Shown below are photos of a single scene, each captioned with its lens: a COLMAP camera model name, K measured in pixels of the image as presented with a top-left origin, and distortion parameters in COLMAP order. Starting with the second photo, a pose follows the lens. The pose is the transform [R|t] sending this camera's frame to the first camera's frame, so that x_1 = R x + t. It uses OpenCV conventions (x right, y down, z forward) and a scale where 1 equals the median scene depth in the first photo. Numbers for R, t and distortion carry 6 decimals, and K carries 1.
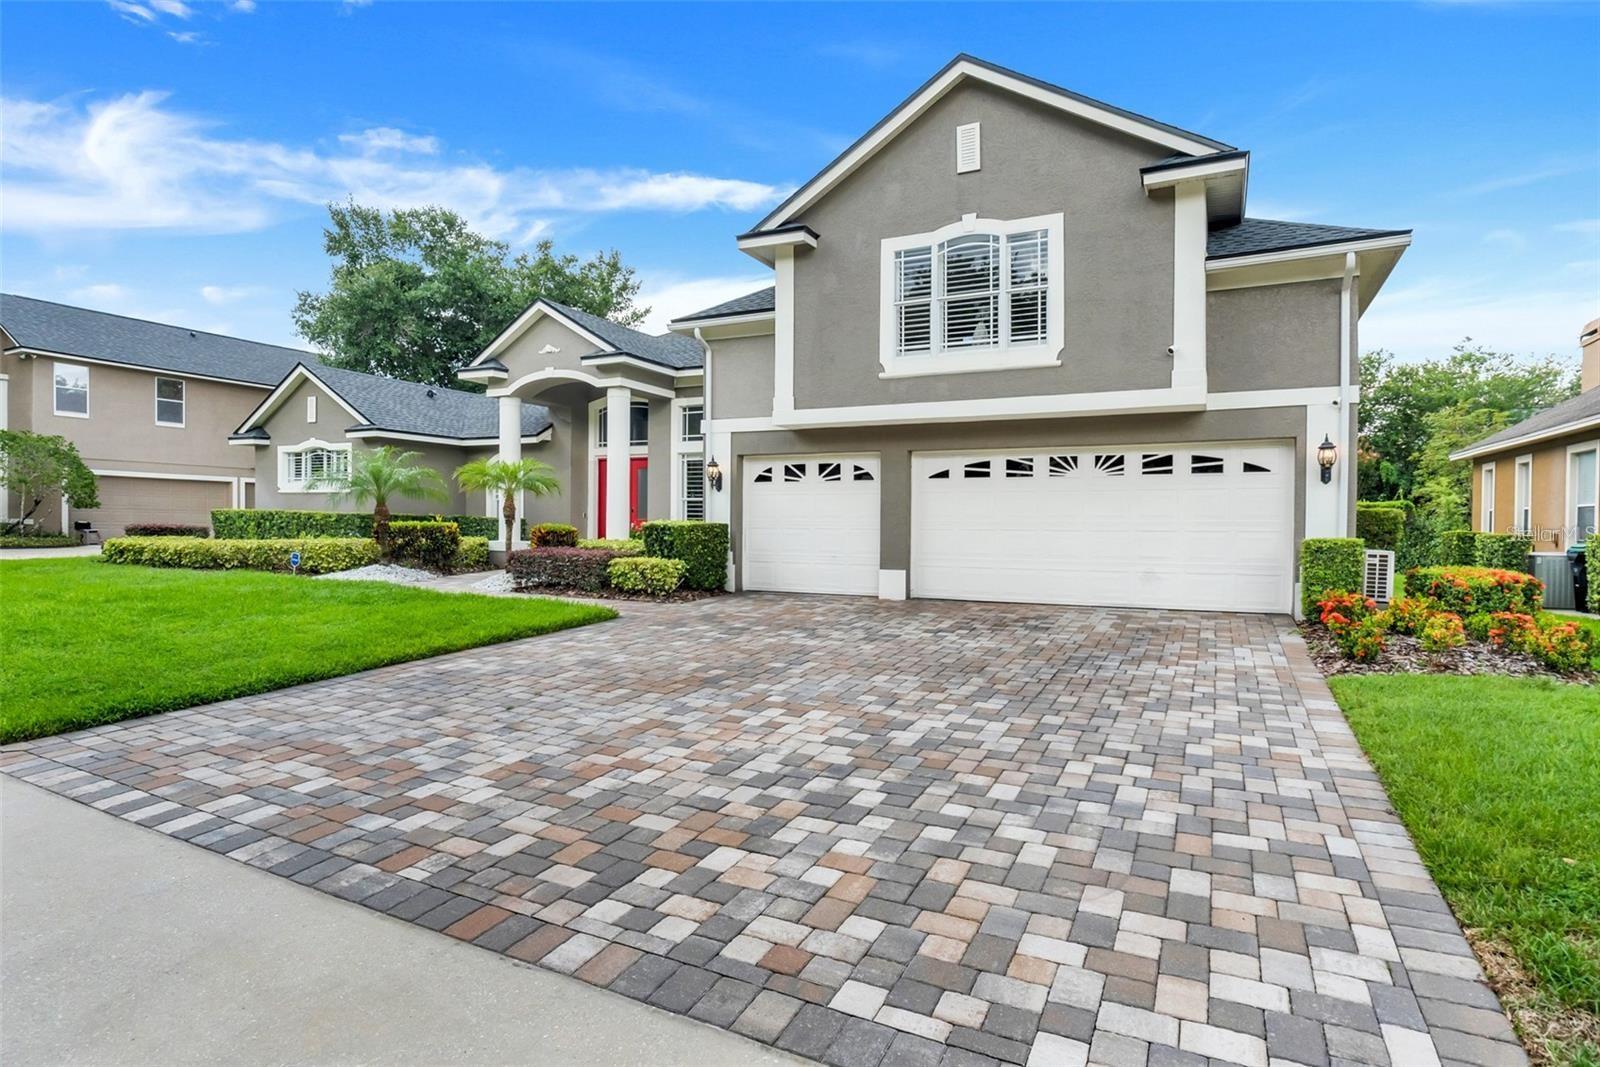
lens RADIAL K [[824.3, 0, 798.1], [0, 824.3, 535.3], [0, 0, 1]] dist [-0.004371, 0.000687]
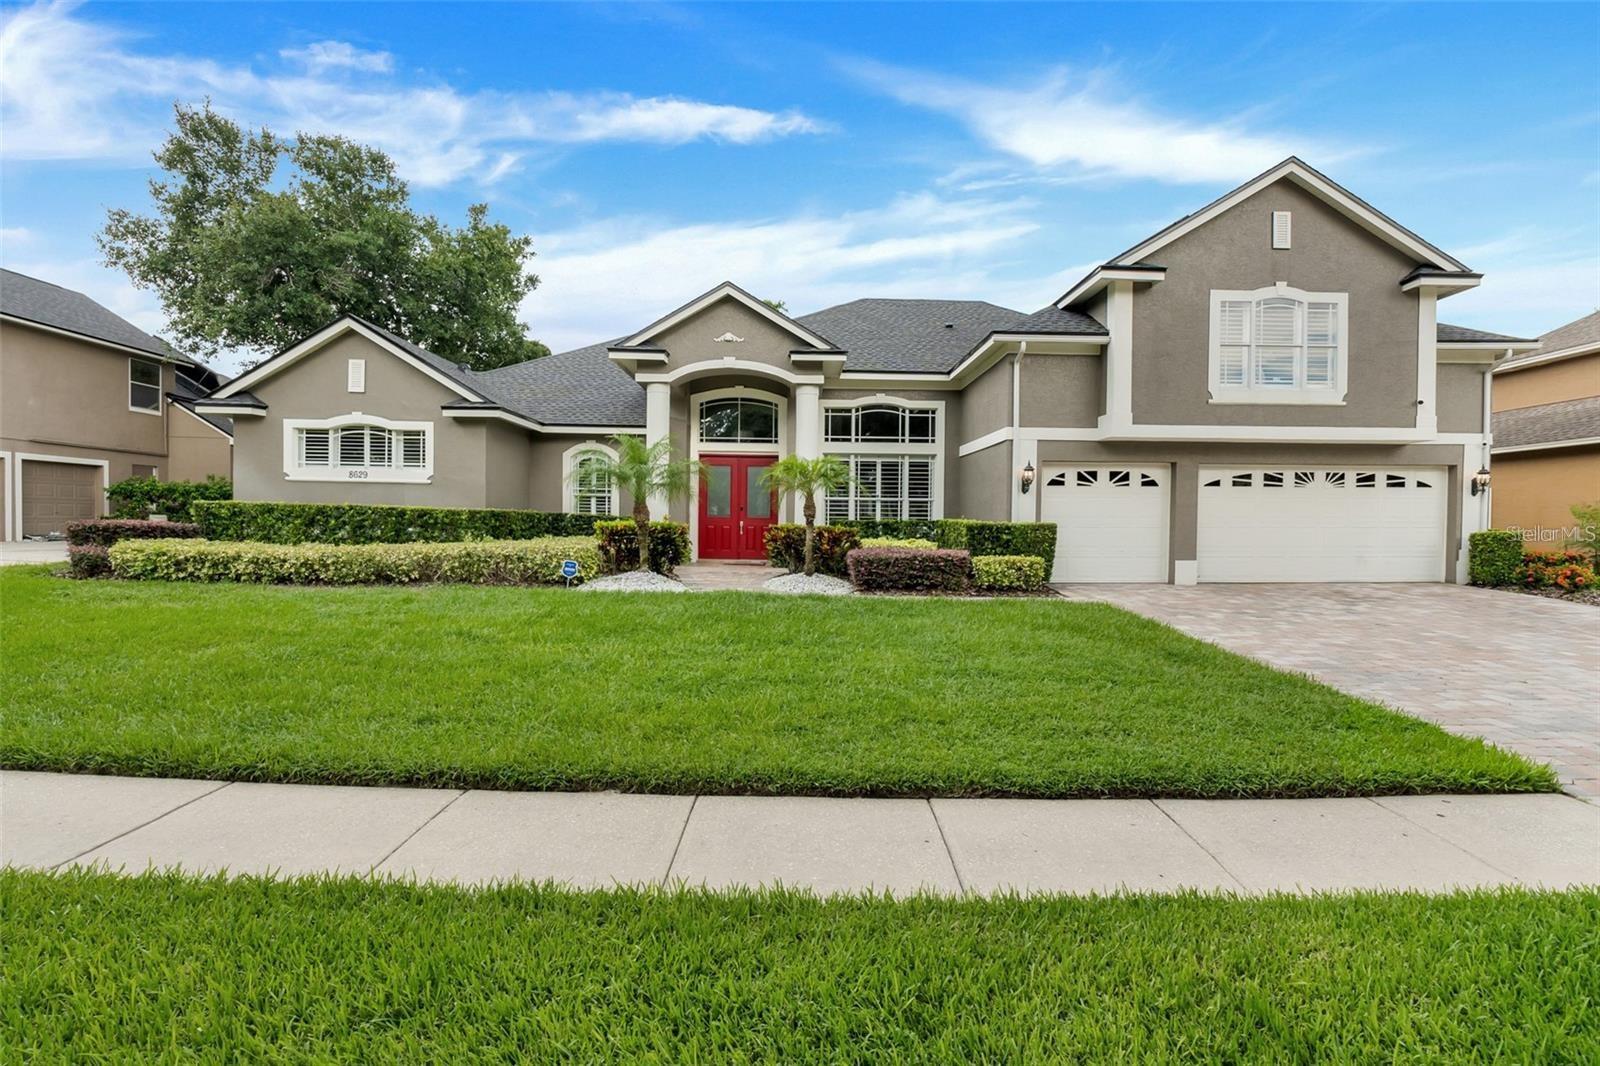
lens RADIAL K [[749.1, 0, 802.4], [0, 749.1, 522.4], [0, 0, 1]] dist [-0.005482, -0.001073]
pose [[0.884303, -0.001893, 0.466909, -0.860024], [0.006273, 0.999950, -0.007828, -0.009463], [-0.466870, 0.009851, 0.884271, 0.280023]]
